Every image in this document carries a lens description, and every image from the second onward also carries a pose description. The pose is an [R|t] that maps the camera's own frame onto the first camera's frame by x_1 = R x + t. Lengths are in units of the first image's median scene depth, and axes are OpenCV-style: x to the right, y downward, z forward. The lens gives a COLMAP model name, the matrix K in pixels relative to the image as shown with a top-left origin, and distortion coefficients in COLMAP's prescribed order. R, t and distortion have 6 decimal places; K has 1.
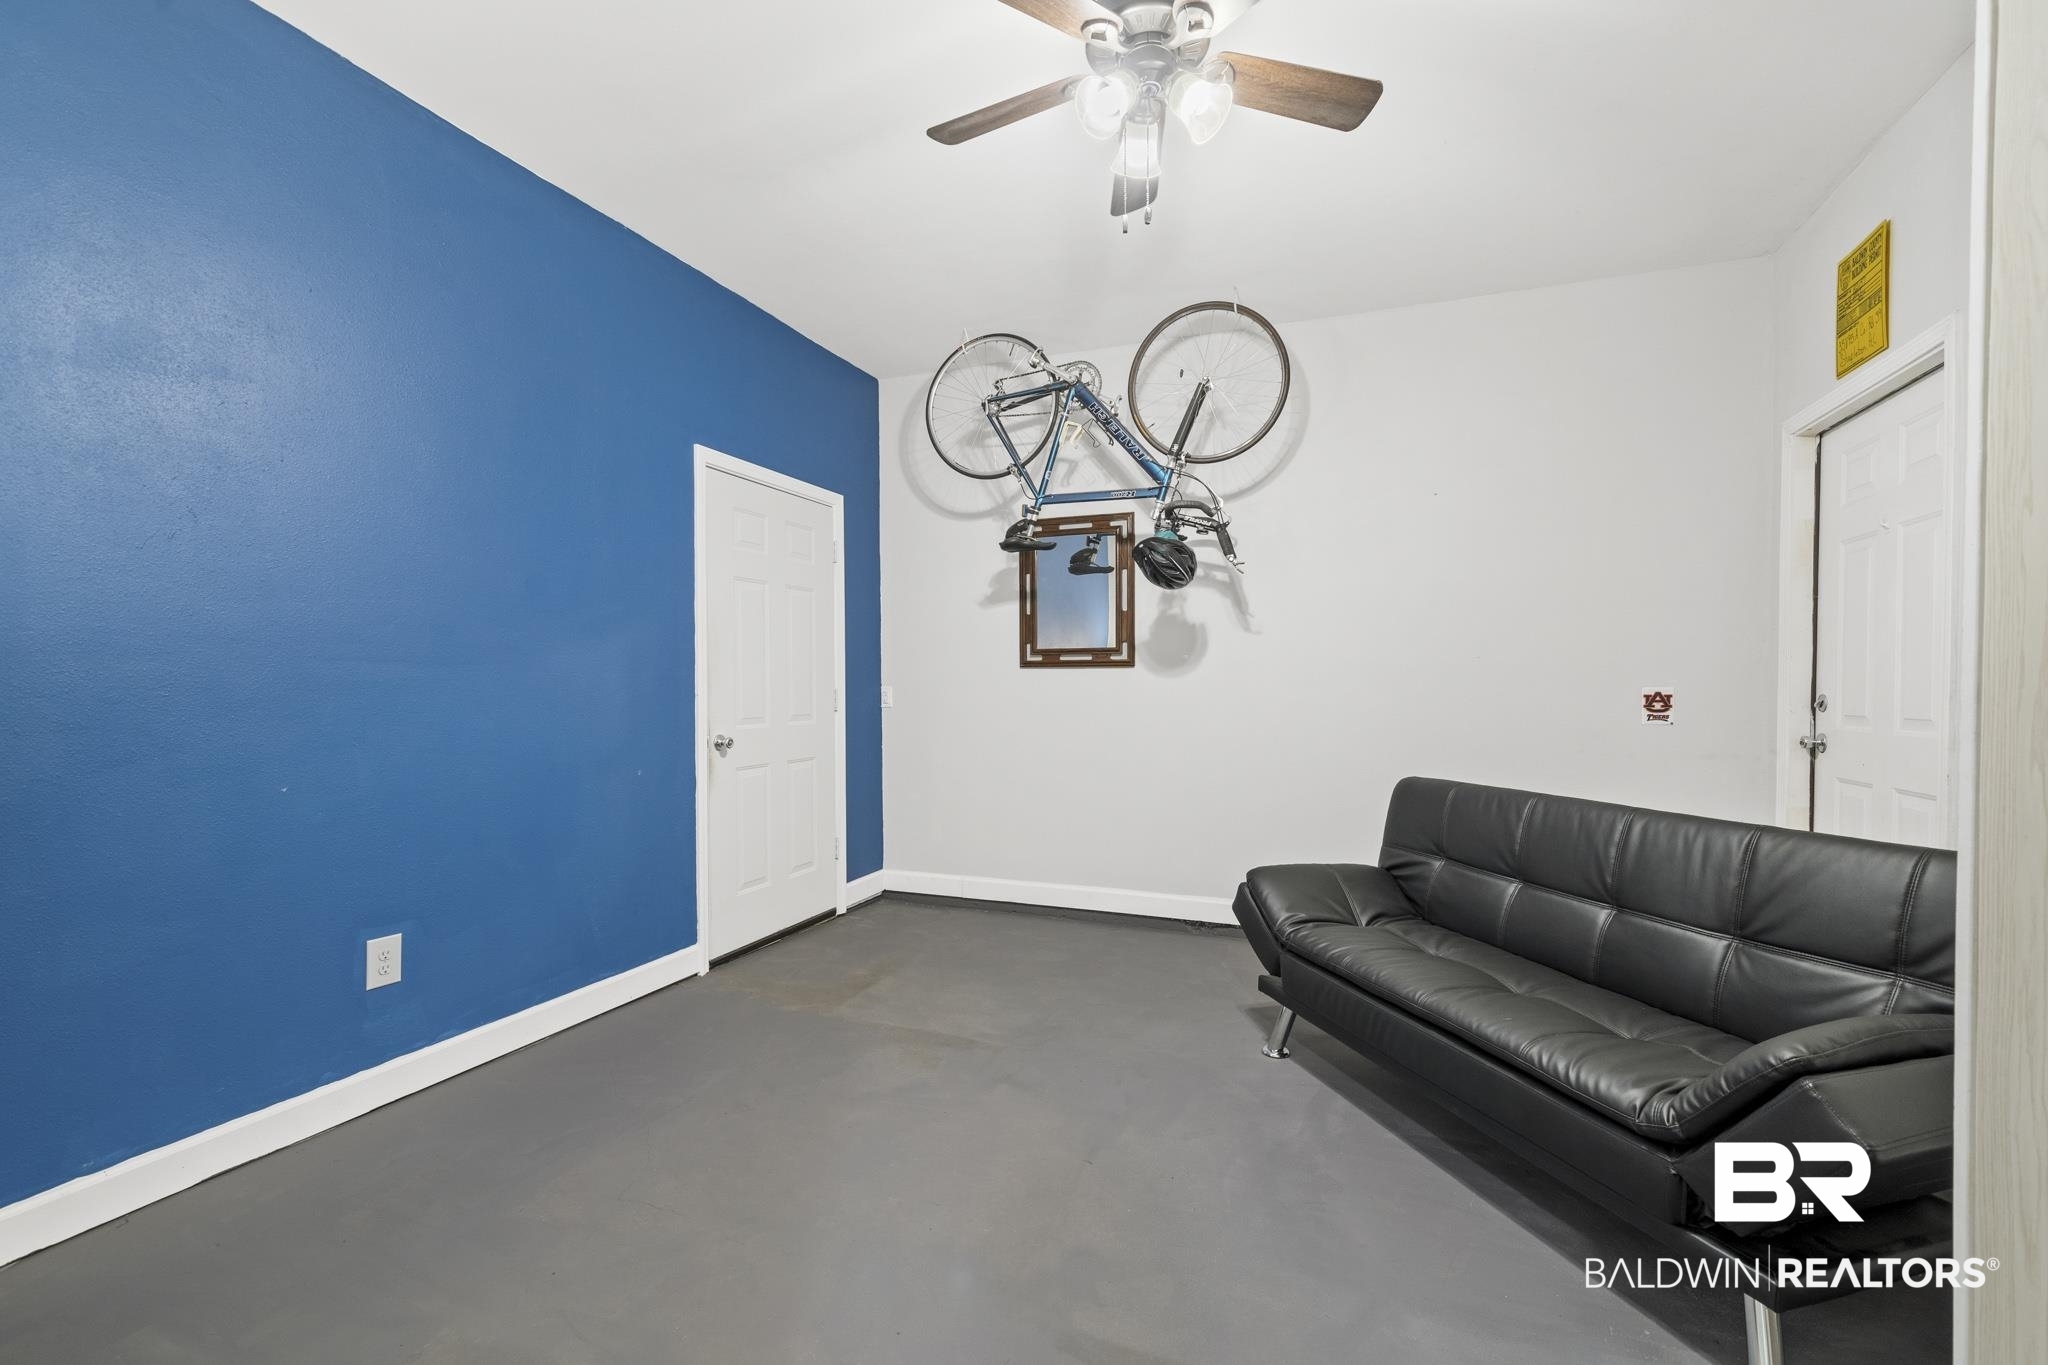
lens RADIAL K [[889.0, 0, 1023.7], [0, 889.0, 687.7], [0, 0, 1]] dist [0.003351, 0.000320]
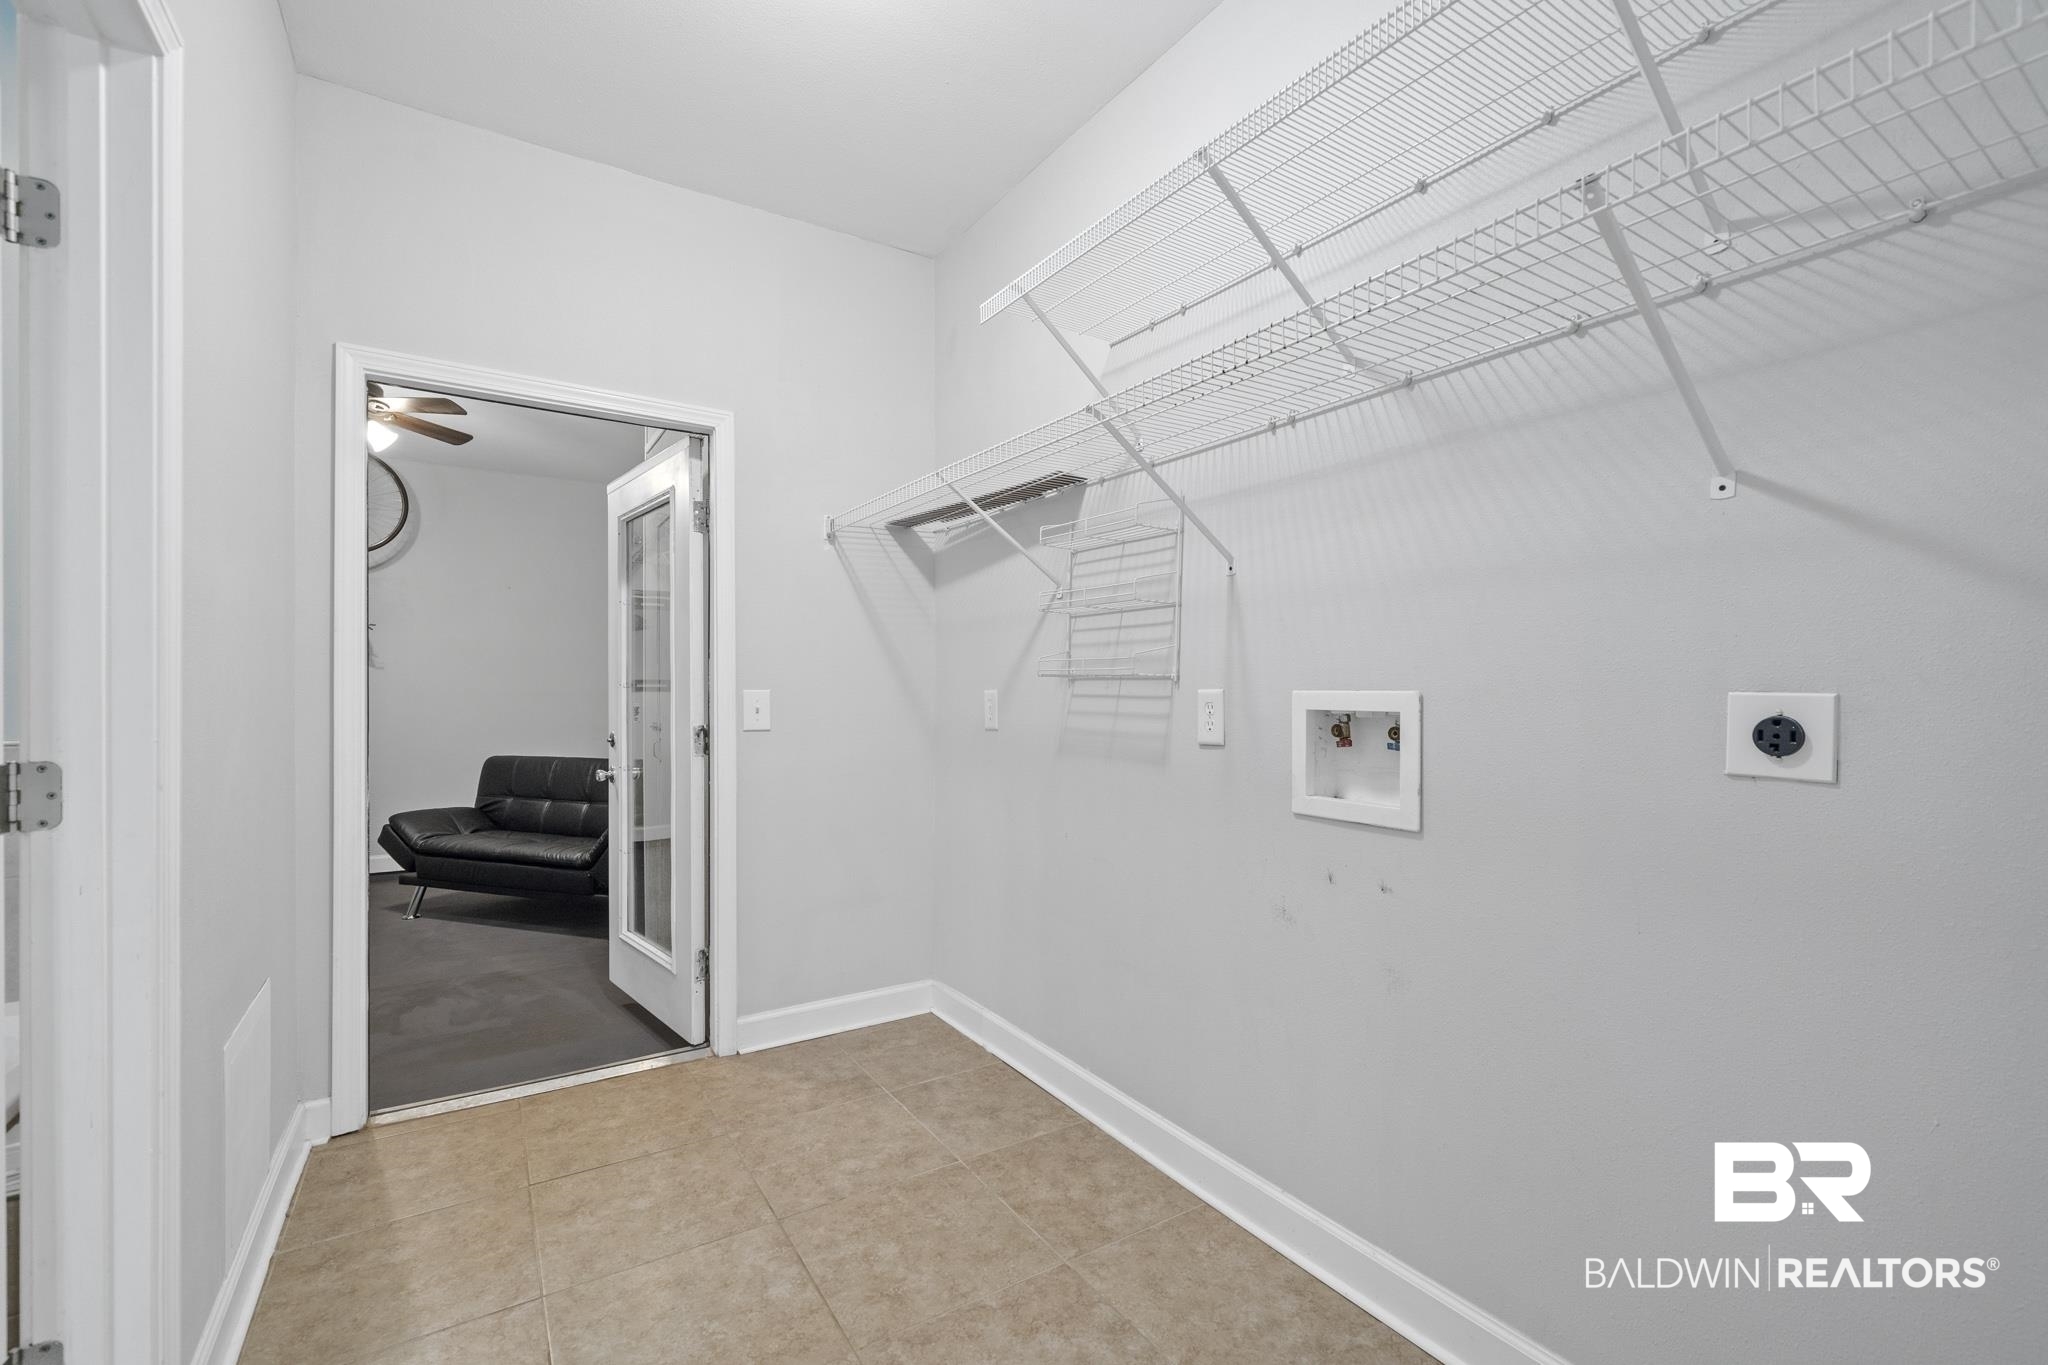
lens RADIAL K [[889.0, 0, 1025.7], [0, 889.0, 696.7], [0, 0, 1]] dist [0.003351, 0.000320]
pose [[0.595655, -0.006227, 0.803216, -0.381847], [0.015688, 0.999869, -0.003883, 0.003965], [-0.803087, 0.014914, 0.595675, -0.968094]]
